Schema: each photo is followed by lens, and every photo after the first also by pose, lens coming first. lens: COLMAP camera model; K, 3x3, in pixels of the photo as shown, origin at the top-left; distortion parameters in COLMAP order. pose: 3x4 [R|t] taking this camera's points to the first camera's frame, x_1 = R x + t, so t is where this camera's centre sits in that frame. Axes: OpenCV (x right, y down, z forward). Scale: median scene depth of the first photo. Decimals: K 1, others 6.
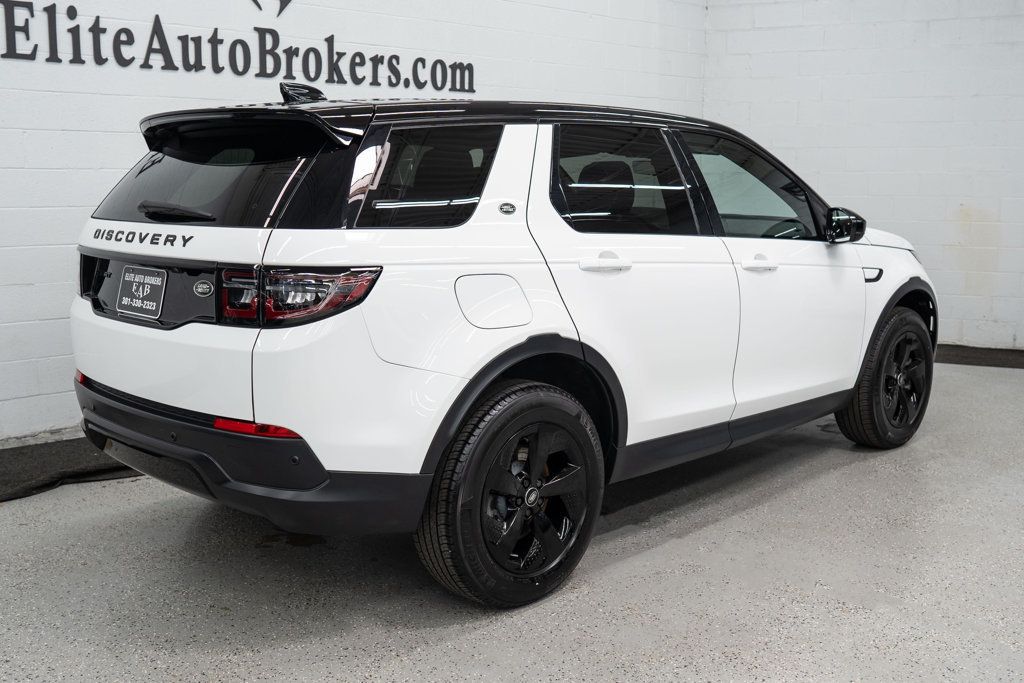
lens RADIAL K [[992.5, 0, 511.1], [0, 992.5, 323.8], [0, 0, 1]] dist [-0.008842, 0.004295]
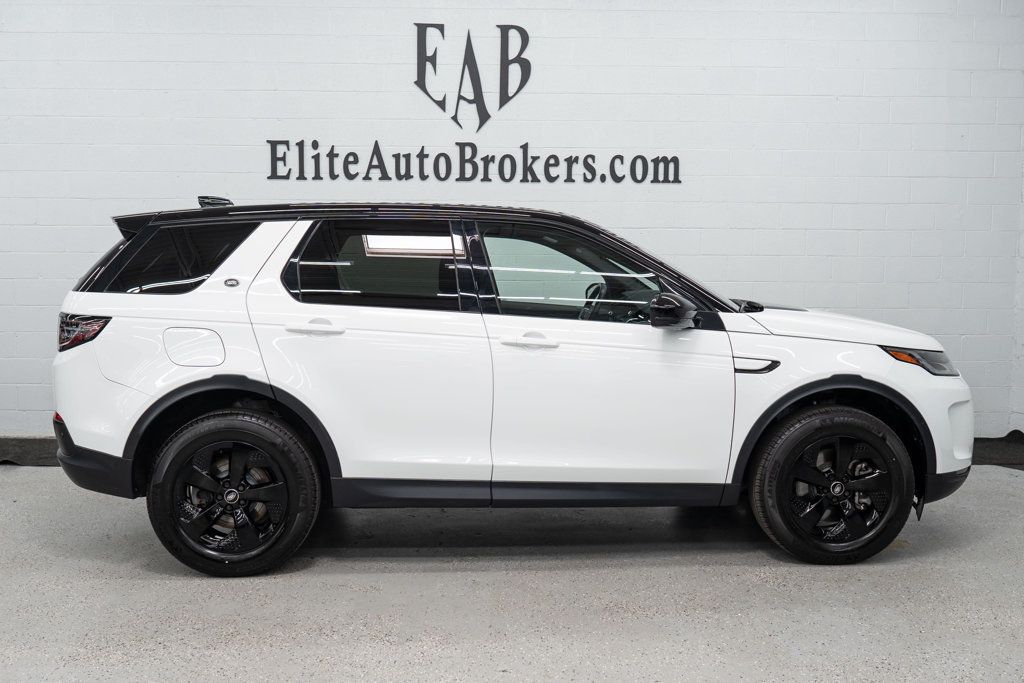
lens RADIAL K [[976.4, 0, 512.0], [0, 976.4, 341.5], [0, 0, 1]] dist [-0.003990, -0.000599]
pose [[0.768903, 0.057623, -0.636764, 0.622742], [-0.098540, 0.994711, -0.028975, -0.018288], [0.631727, 0.085026, 0.770514, 0.111057]]
